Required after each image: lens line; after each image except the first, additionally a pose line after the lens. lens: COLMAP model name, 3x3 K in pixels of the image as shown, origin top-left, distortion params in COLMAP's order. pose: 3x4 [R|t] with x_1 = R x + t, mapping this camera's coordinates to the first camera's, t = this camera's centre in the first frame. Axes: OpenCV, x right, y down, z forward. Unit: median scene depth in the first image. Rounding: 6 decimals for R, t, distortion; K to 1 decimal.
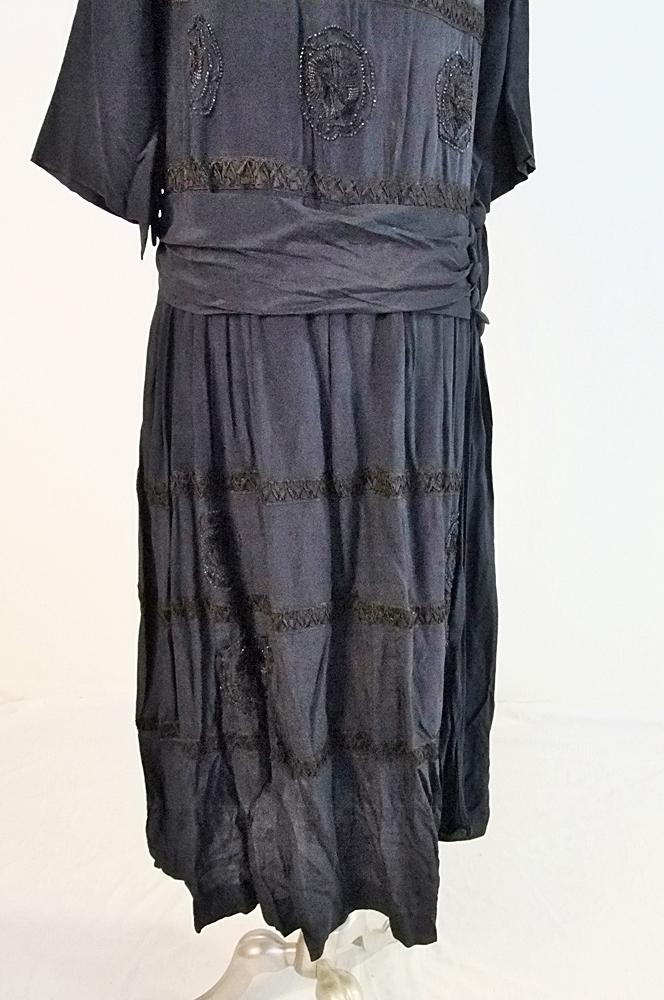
lens RADIAL K [[923.1, 0, 331.3], [0, 923.1, 488.3], [0, 0, 1]] dist [0.000005, 0.008821]
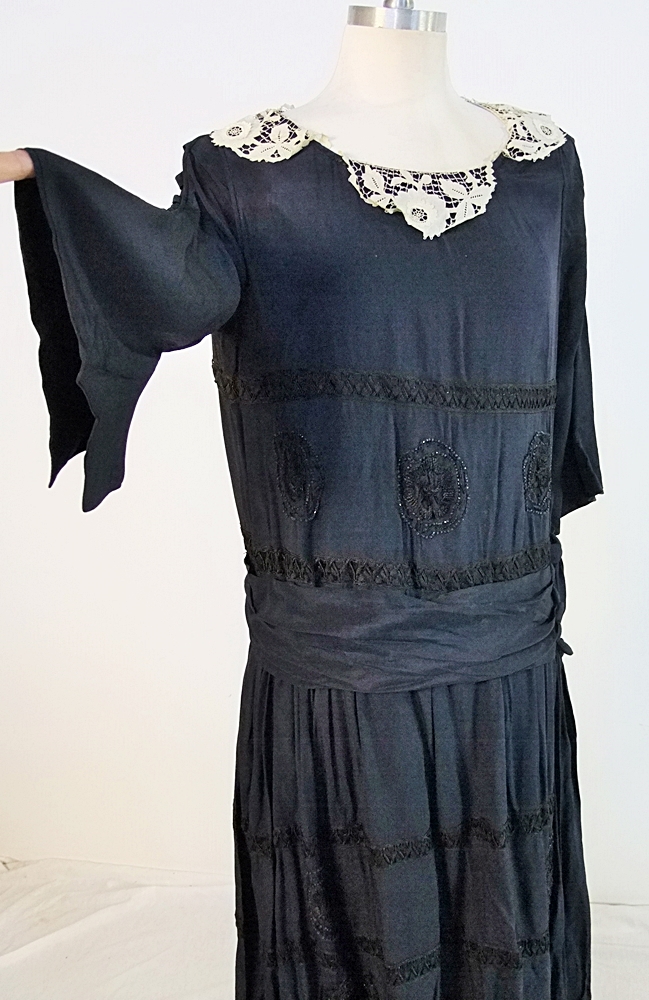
lens RADIAL K [[932.5, 0, 344.9], [0, 932.5, 525.6], [0, 0, 1]] dist [0.006376, 0.000133]
pose [[0.997924, -0.059953, 0.023543, -0.103815], [0.061087, 0.996835, -0.050872, -0.298146], [-0.020419, 0.052205, 0.998428, -0.042028]]
